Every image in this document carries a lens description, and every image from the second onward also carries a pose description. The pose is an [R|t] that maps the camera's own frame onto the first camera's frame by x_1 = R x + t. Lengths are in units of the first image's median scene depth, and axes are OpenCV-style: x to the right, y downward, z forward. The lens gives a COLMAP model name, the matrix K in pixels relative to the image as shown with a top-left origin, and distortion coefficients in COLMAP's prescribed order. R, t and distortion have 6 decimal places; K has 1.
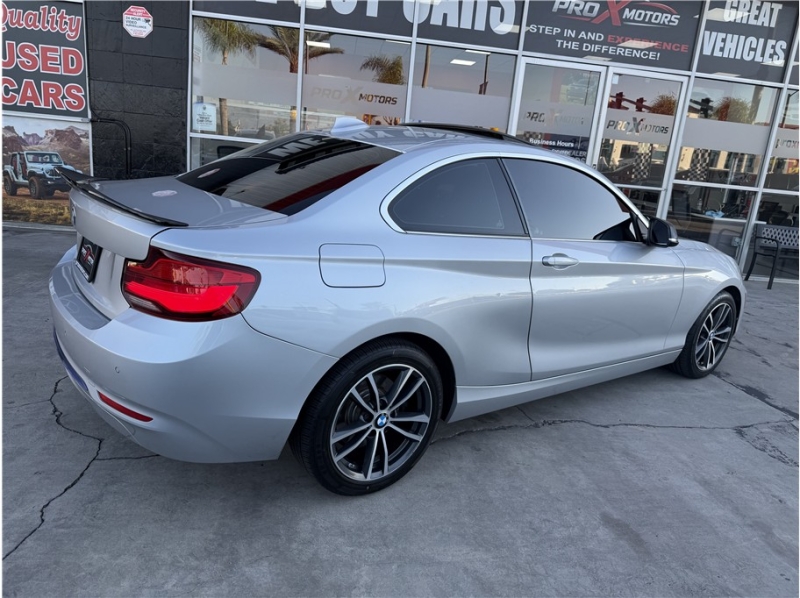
lens RADIAL K [[562.2, 0, 407.8], [0, 562.2, 300.5], [0, 0, 1]] dist [0.017453, -0.027239]
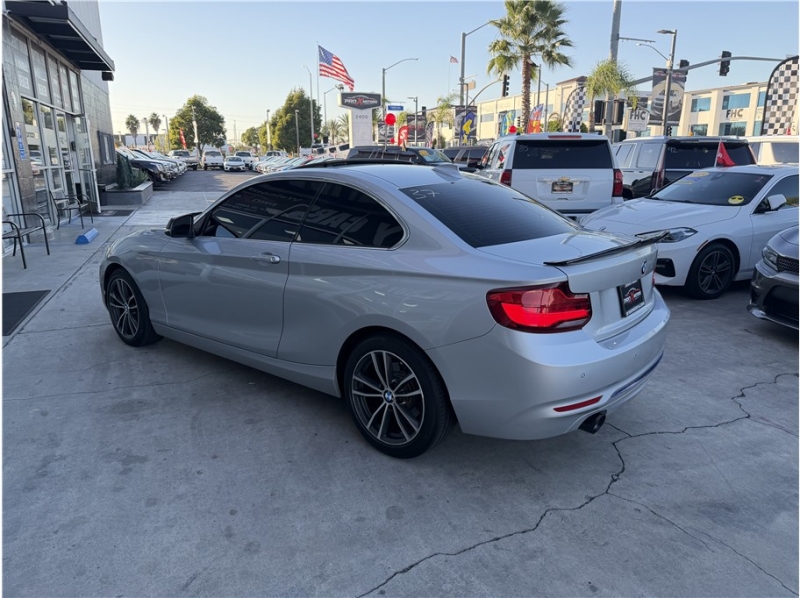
lens RADIAL K [[562.2, 0, 405.1], [0, 562.2, 293.9], [0, 0, 1]] dist [0.017453, -0.027239]
pose [[-0.240496, -0.325381, 0.914488, -1.272125], [0.229261, 0.896441, 0.379252, -0.544646], [-0.943187, 0.300865, -0.140993, 1.309888]]
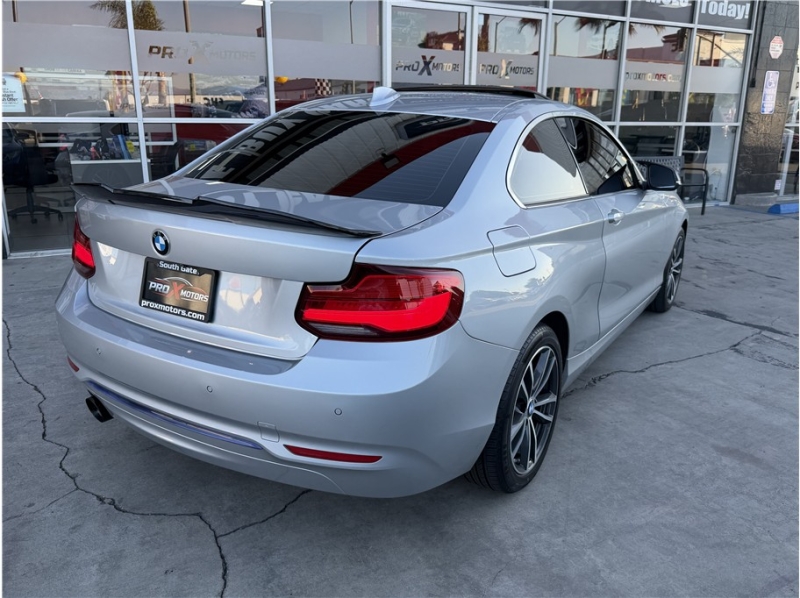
lens RADIAL K [[645.0, 0, 407.2], [0, 645.0, 305.1], [0, 0, 1]] dist [0.028682, -0.043933]
pose [[0.931220, -0.180917, 0.316384, -0.437863], [0.166638, 0.983396, 0.071864, -0.056069], [-0.324132, -0.014200, 0.945905, 0.026497]]
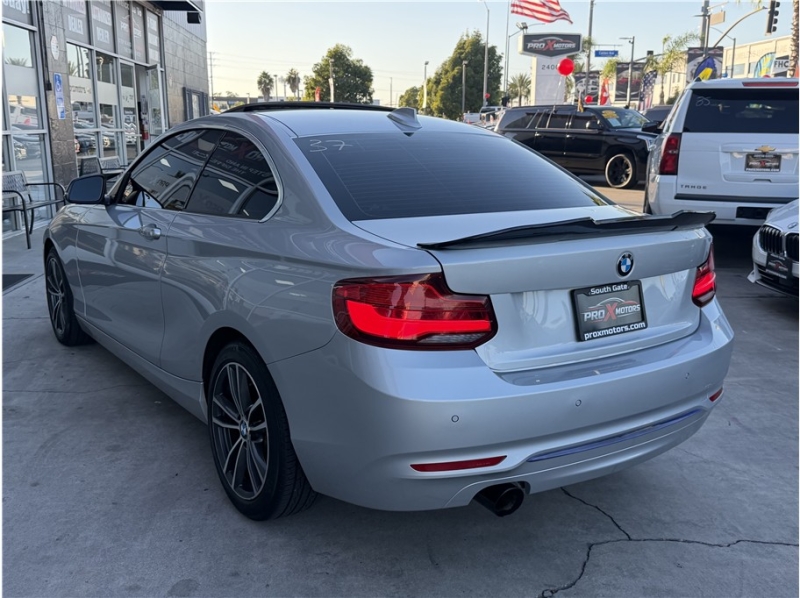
lens RADIAL K [[791.2, 0, 399.2], [0, 791.2, 303.5], [0, 0, 1]] dist [0.014536, 0.000000]
pose [[0.034303, -0.314448, 0.948655, -1.295120], [0.258891, 0.919609, 0.295458, -0.395697], [-0.965297, 0.235463, 0.112953, 0.913221]]
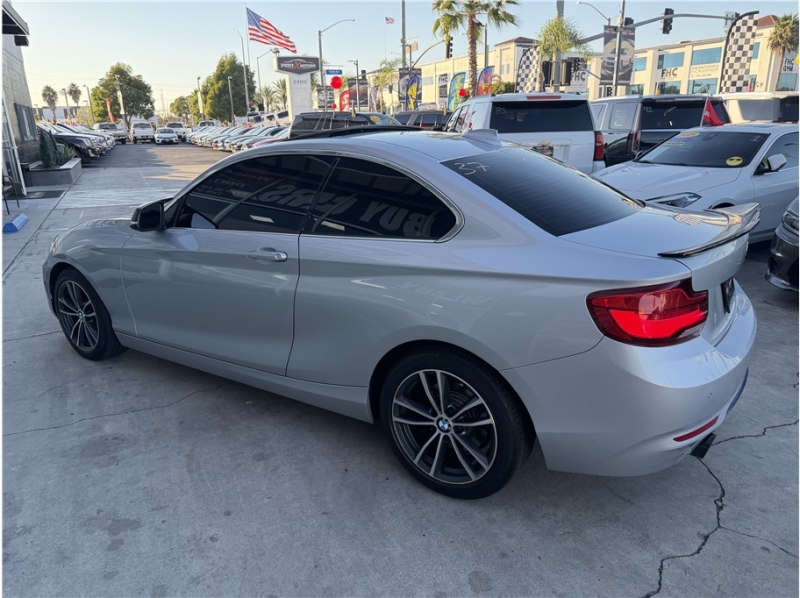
lens RADIAL K [[562.2, 0, 396.0], [0, 562.2, 299.7], [0, 0, 1]] dist [0.017453, -0.027239]
pose [[-0.328798, -0.369411, 0.869153, -1.020874], [0.236347, 0.858850, 0.454441, -0.545035], [-0.914348, 0.354842, -0.195079, 1.408150]]
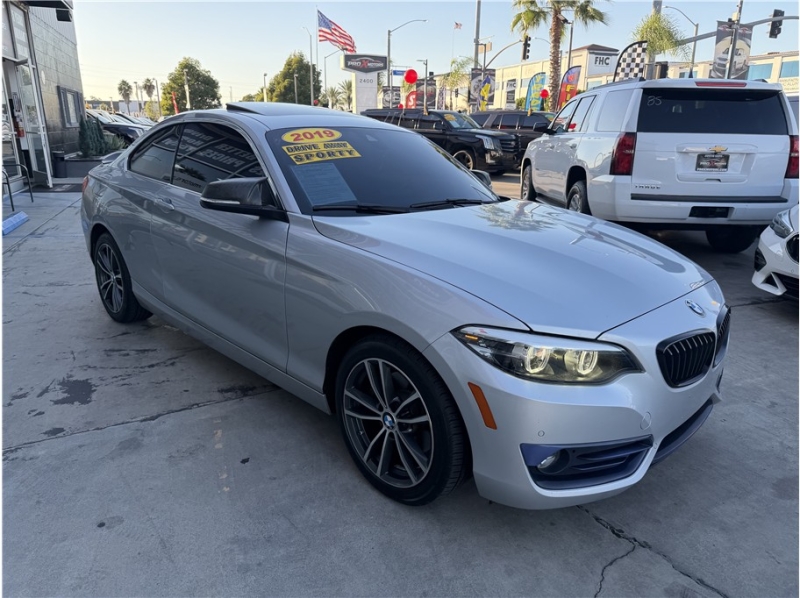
lens RADIAL K [[562.2, 0, 404.7], [0, 562.2, 292.5], [0, 0, 1]] dist [0.017453, -0.027239]
pose [[-0.239931, -0.369371, 0.897774, -0.189686], [0.218367, 0.880553, 0.420645, -0.380912], [-0.945912, 0.296970, -0.130614, 1.330920]]
